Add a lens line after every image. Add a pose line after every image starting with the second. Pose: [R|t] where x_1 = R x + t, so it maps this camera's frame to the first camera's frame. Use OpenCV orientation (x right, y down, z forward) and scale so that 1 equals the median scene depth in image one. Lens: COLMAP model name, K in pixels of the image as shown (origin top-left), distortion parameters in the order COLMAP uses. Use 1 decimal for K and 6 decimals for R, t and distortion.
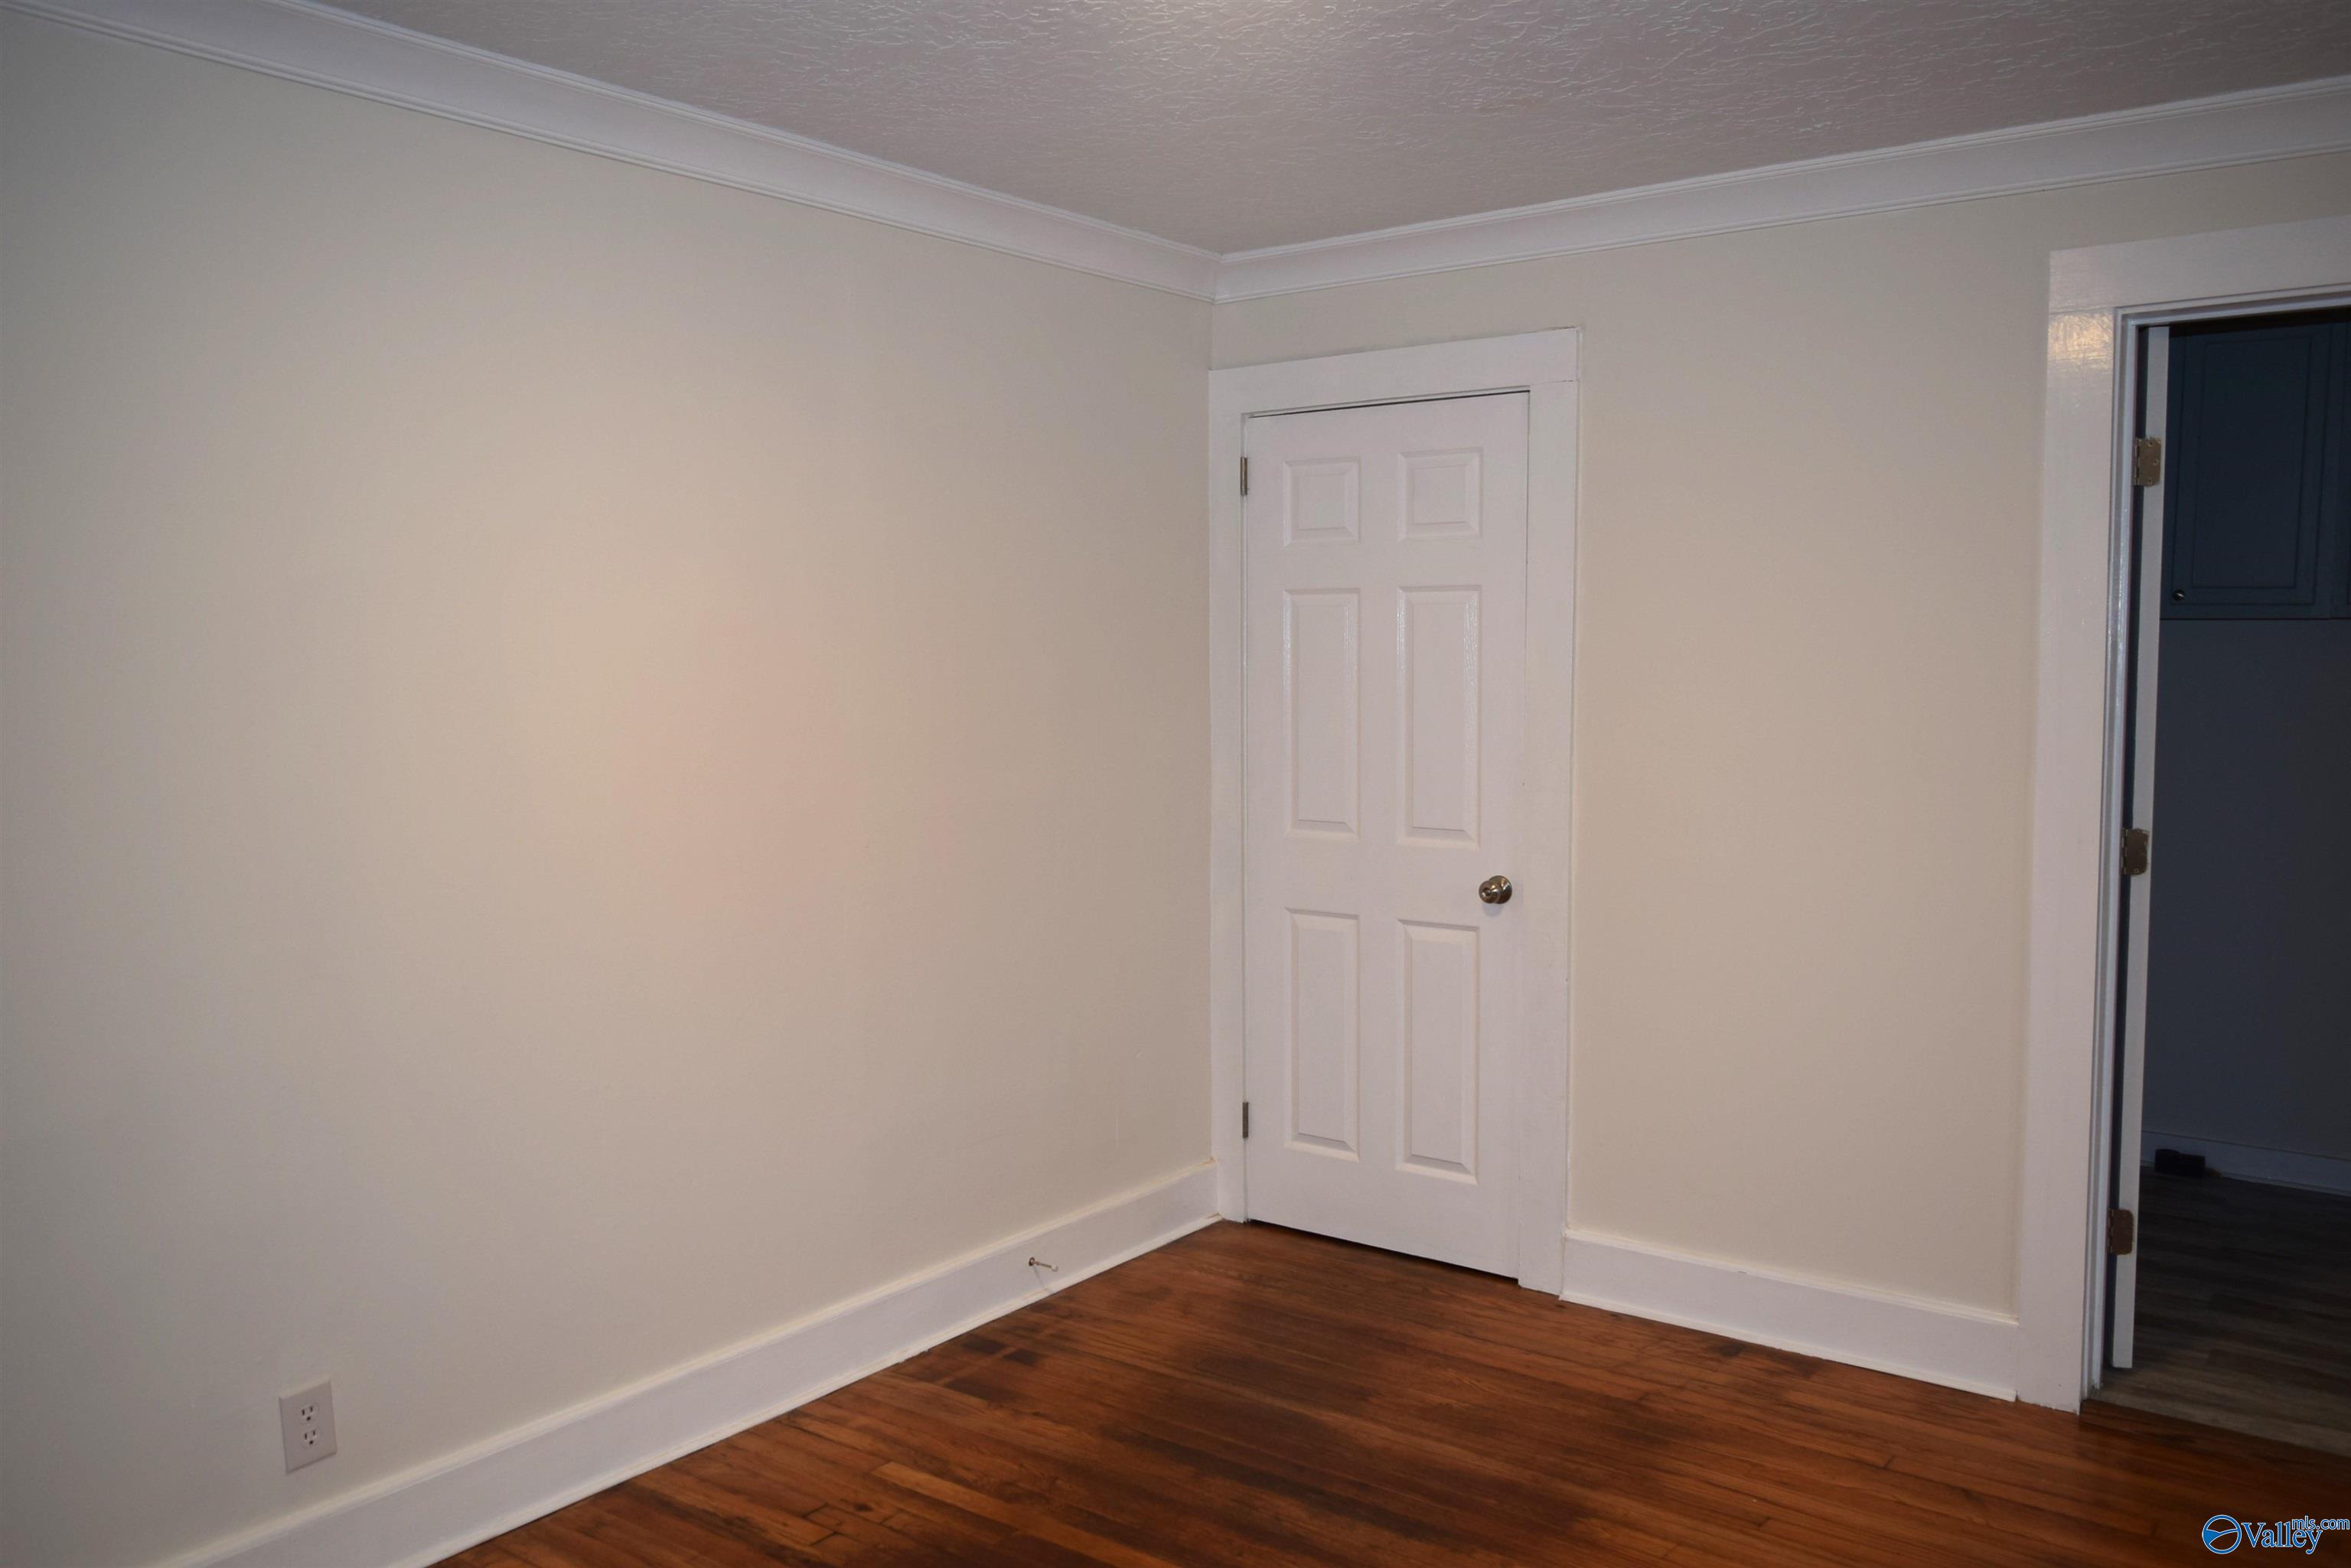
lens RADIAL K [[1832.0, 0, 1173.0], [0, 1832.0, 779.9], [0, 0, 1]] dist [-0.009831, 0.004781]
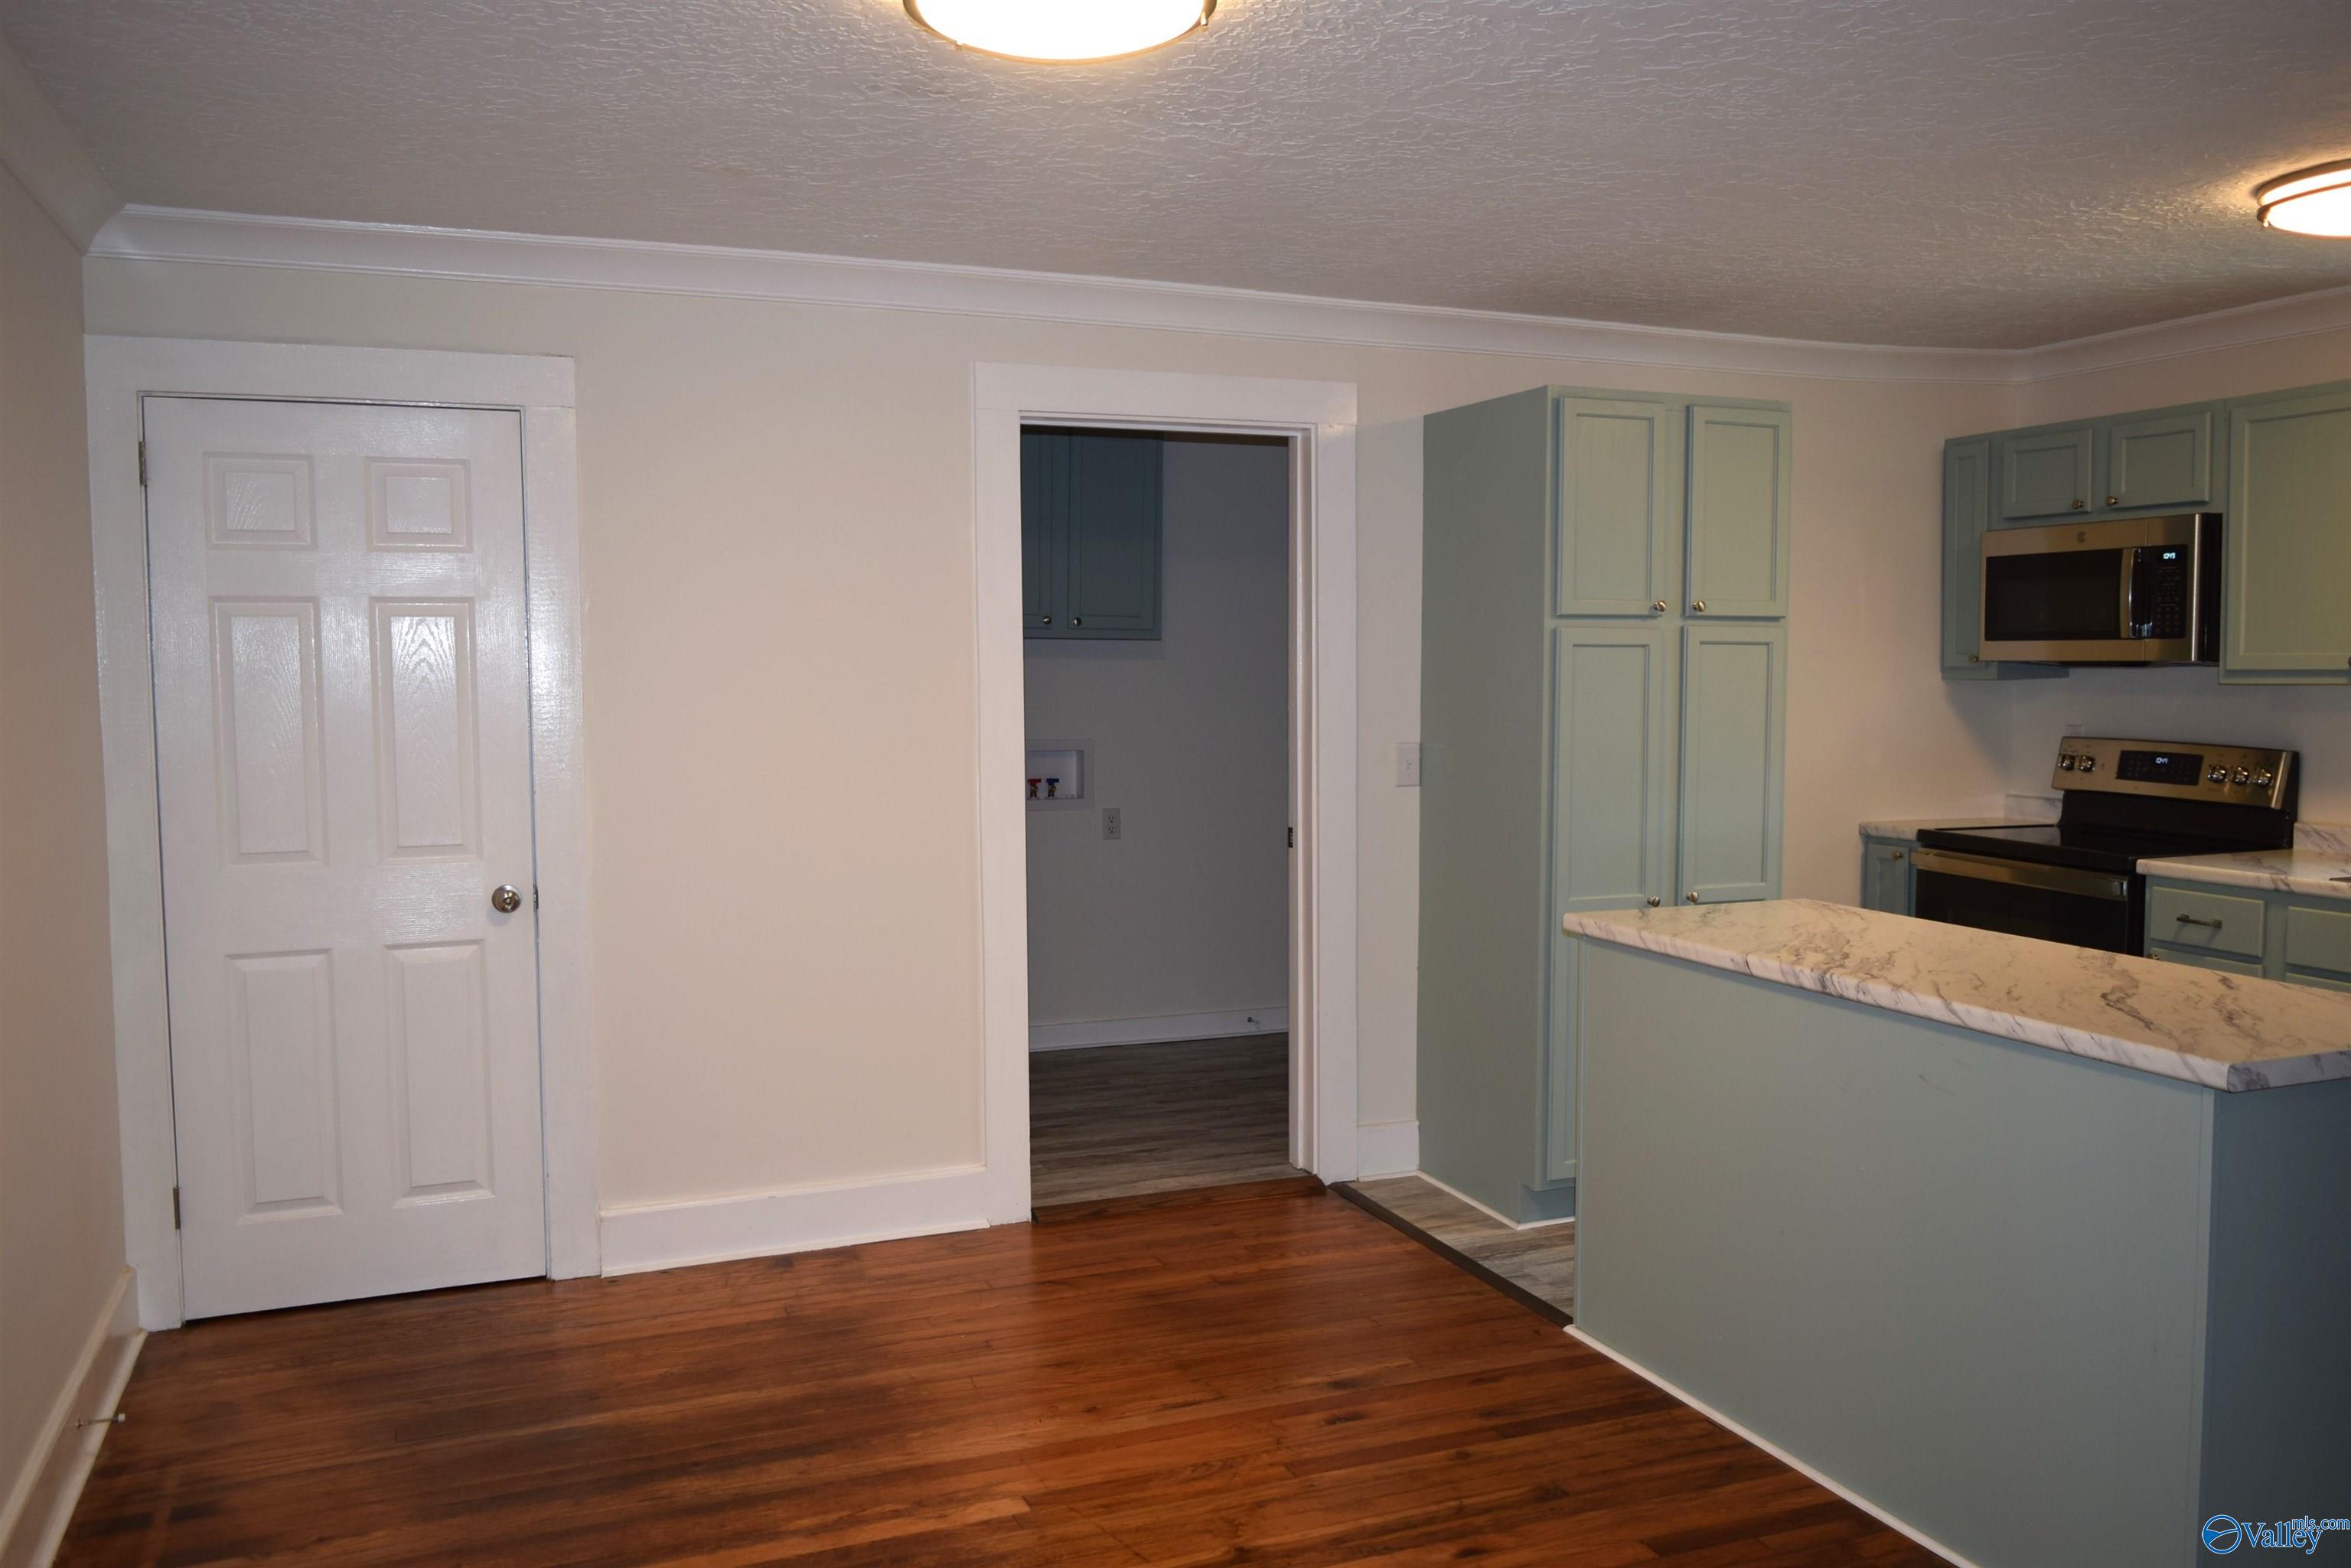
lens RADIAL K [[1832.0, 0, 1171.0], [0, 1832.0, 782.1], [0, 0, 1]] dist [-0.009831, 0.004781]
pose [[0.505808, -0.056127, 0.860818, -0.572962], [0.066904, 0.997428, 0.025723, -0.006773], [-0.860048, 0.044581, 0.508263, 0.189496]]
